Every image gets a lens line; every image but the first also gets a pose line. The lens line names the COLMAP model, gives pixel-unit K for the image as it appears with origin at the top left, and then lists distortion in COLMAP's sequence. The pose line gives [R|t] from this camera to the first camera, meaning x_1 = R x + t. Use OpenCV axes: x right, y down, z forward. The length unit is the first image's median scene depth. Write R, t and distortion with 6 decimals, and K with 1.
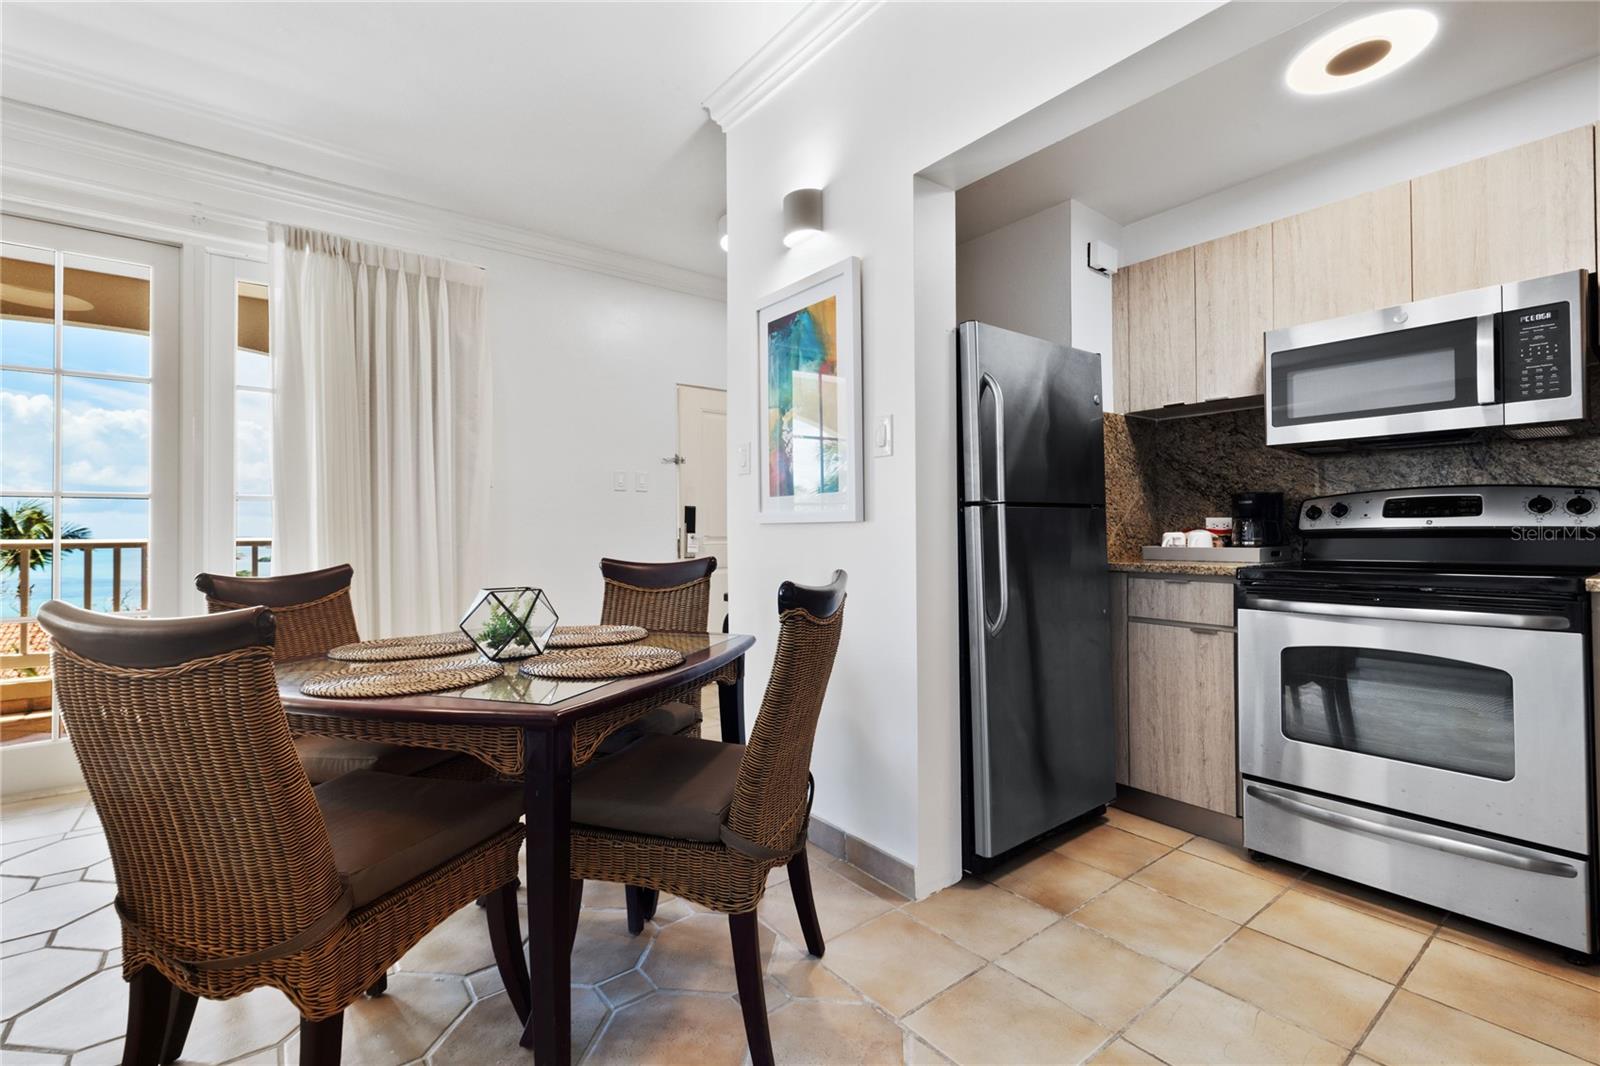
lens RADIAL K [[713.6, 0, 806.4], [0, 713.6, 524.6], [0, 0, 1]] dist [0.004222, 0.001030]
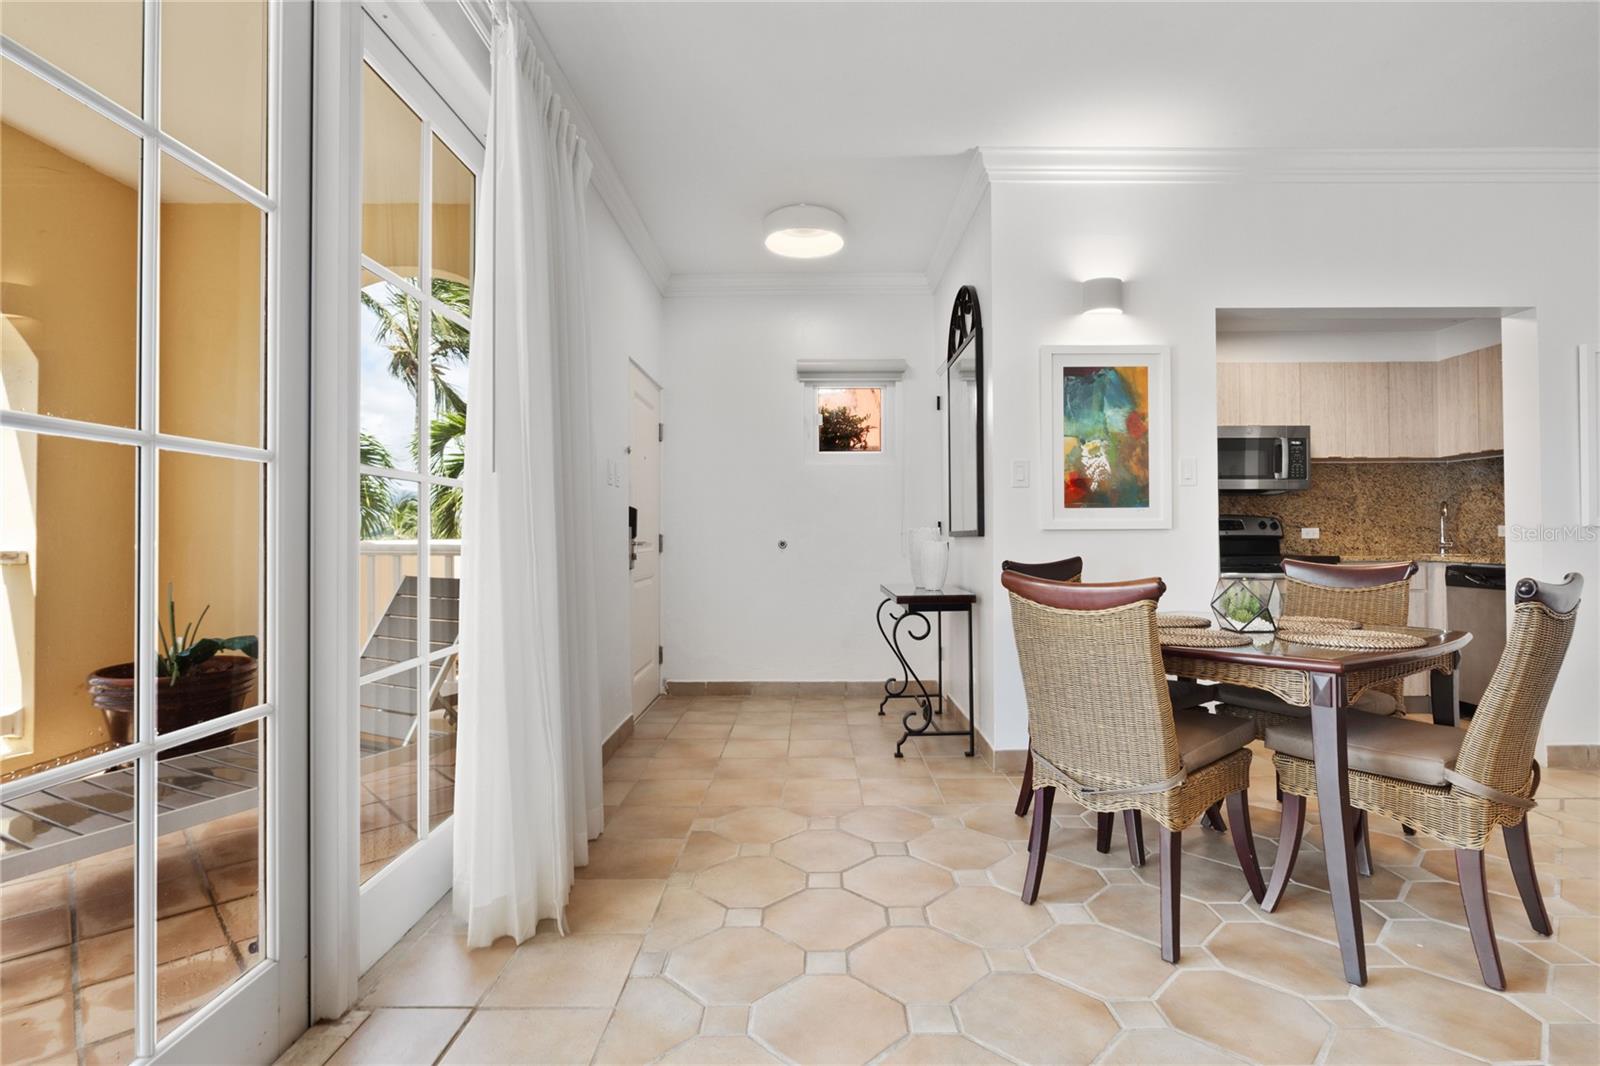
lens RADIAL K [[762.9, 0, 809.4], [0, 762.9, 522.2], [0, 0, 1]] dist [-0.011006, -0.000255]
pose [[0.621964, 0.019237, 0.782809, -1.473439], [-0.009493, 0.999810, -0.017027, 0.013251], [-0.782988, 0.003158, 0.622029, 0.574710]]
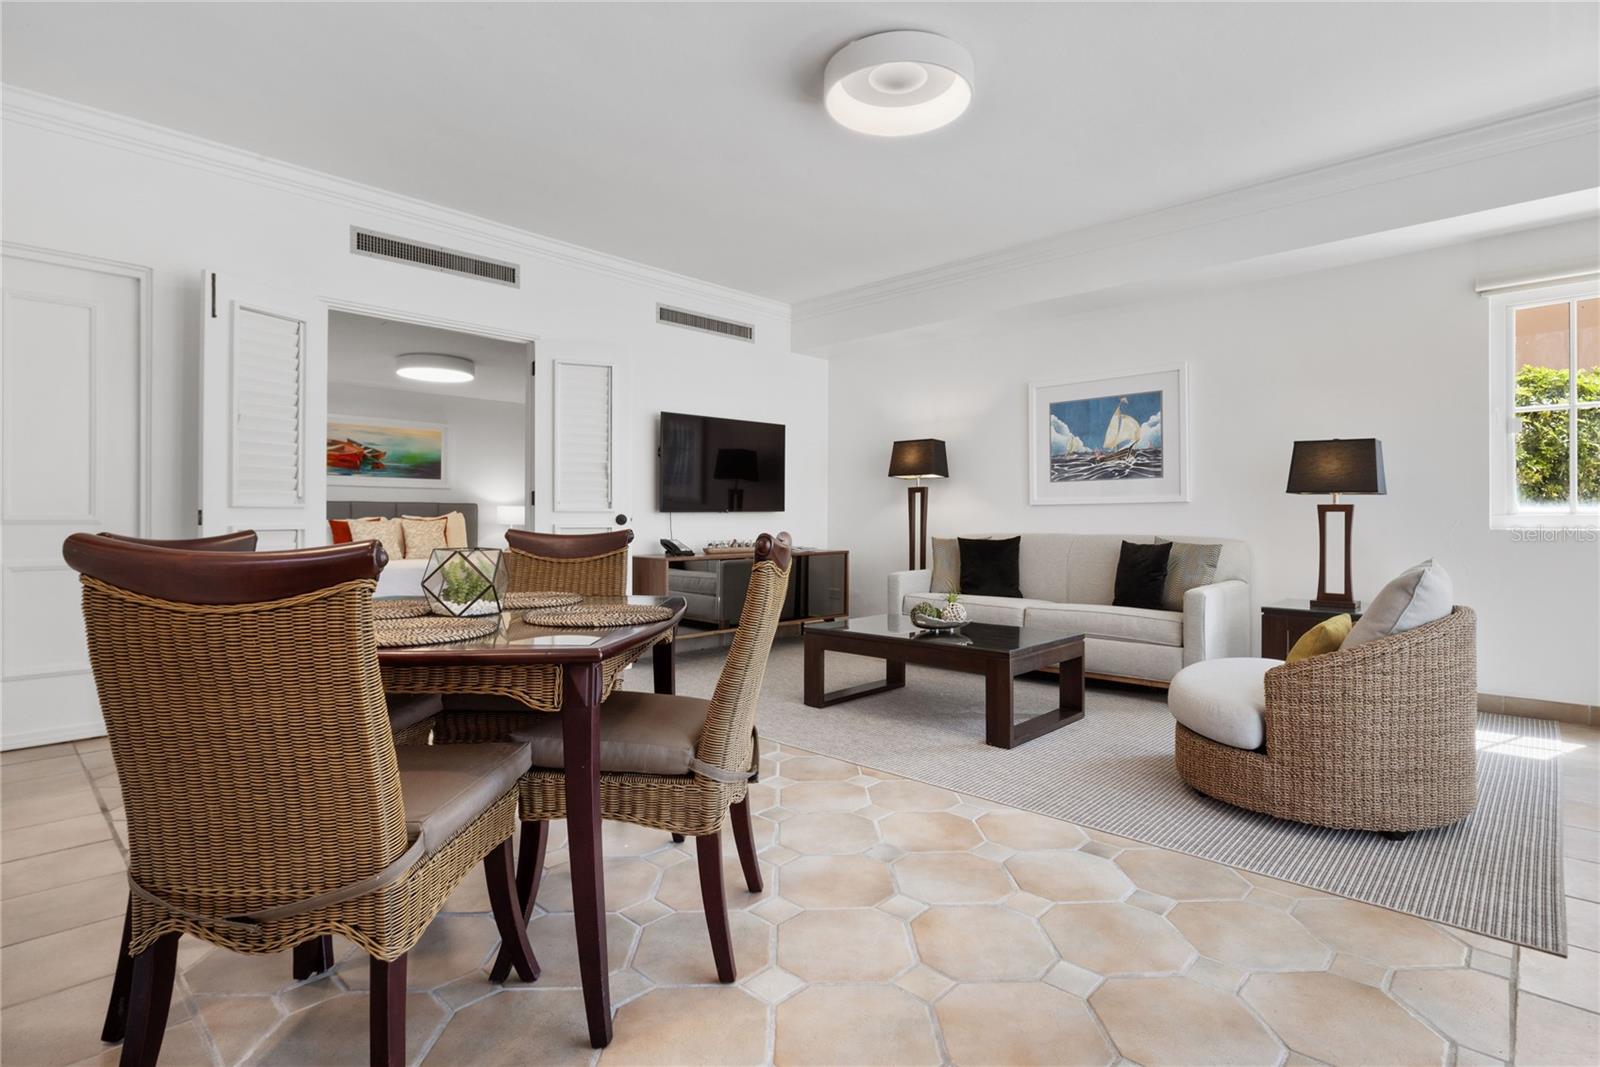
lens RADIAL K [[780.8, 0, 815.1], [0, 780.8, 529.0], [0, 0, 1]] dist [-0.017683, 0.000875]
pose [[-0.988222, 0.009660, -0.152722, -0.506412], [0.009433, 0.999953, 0.002216, 0.047781], [0.152736, 0.000749, -0.988267, 1.586877]]
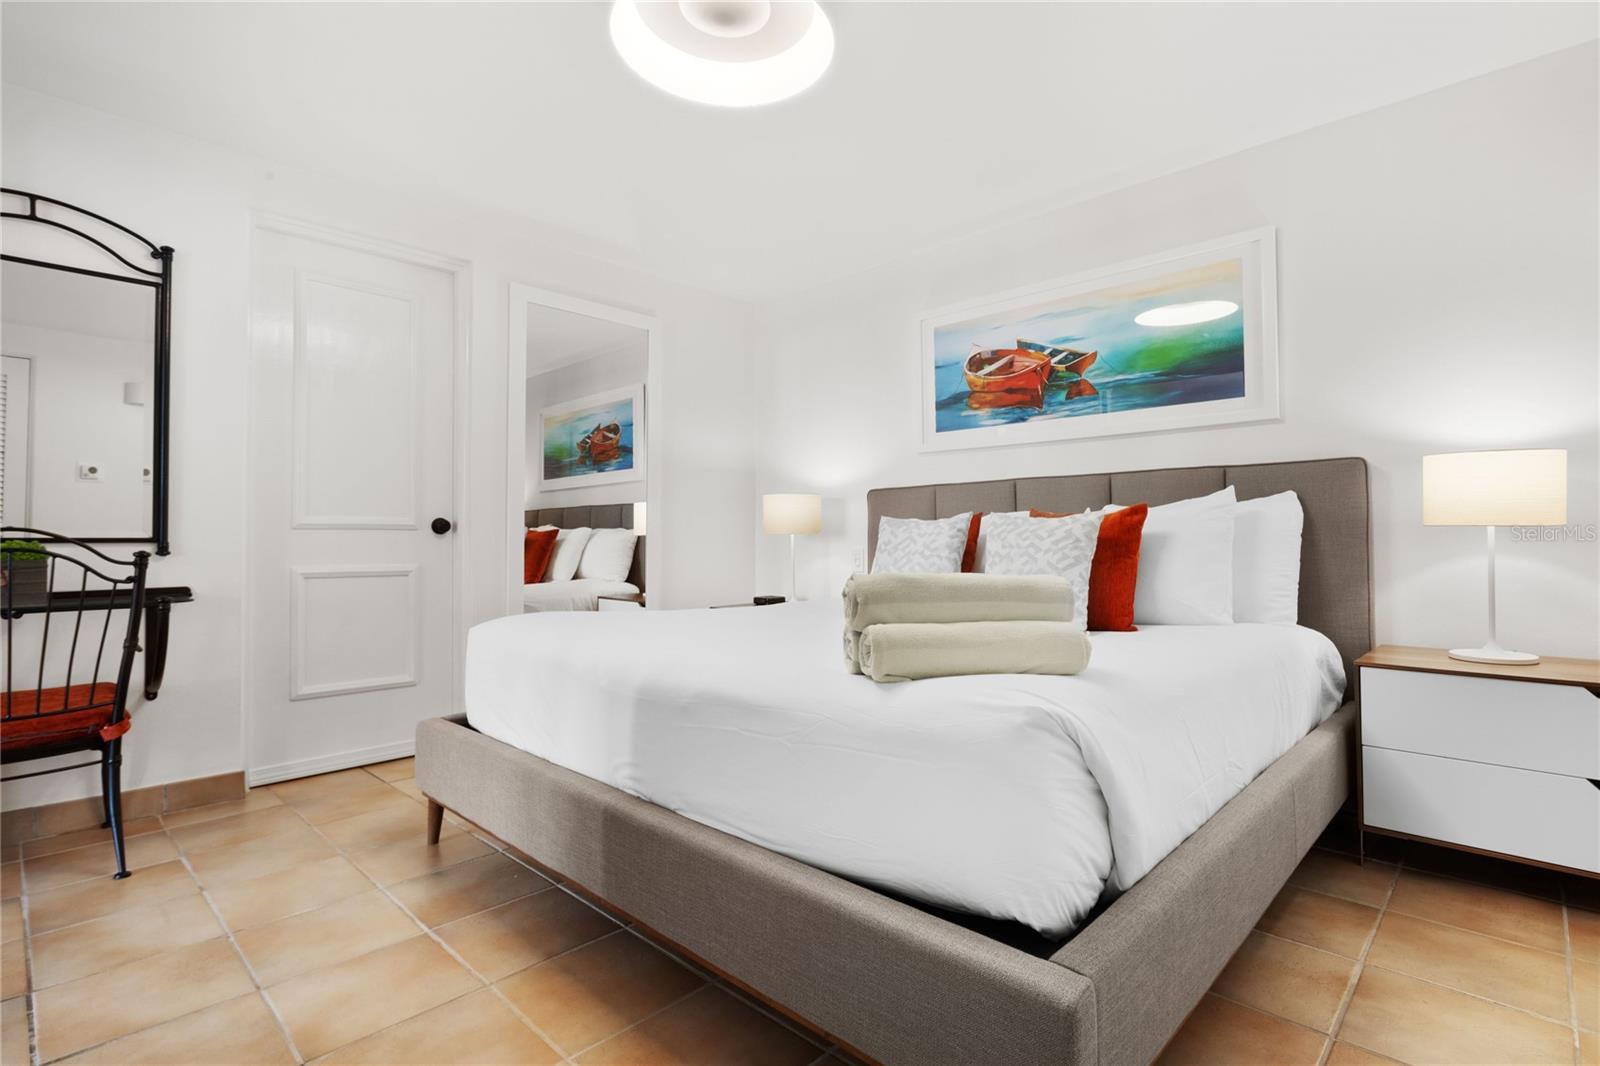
lens RADIAL K [[780.8, 0, 798.2], [0, 780.8, 531.5], [0, 0, 1]] dist [-0.017683, 0.000875]
pose [[-0.150013, 0.021226, 0.988456, -0.455844], [-0.007419, 0.999717, -0.022594, 0.055472], [-0.988656, -0.010723, -0.149813, -1.252096]]
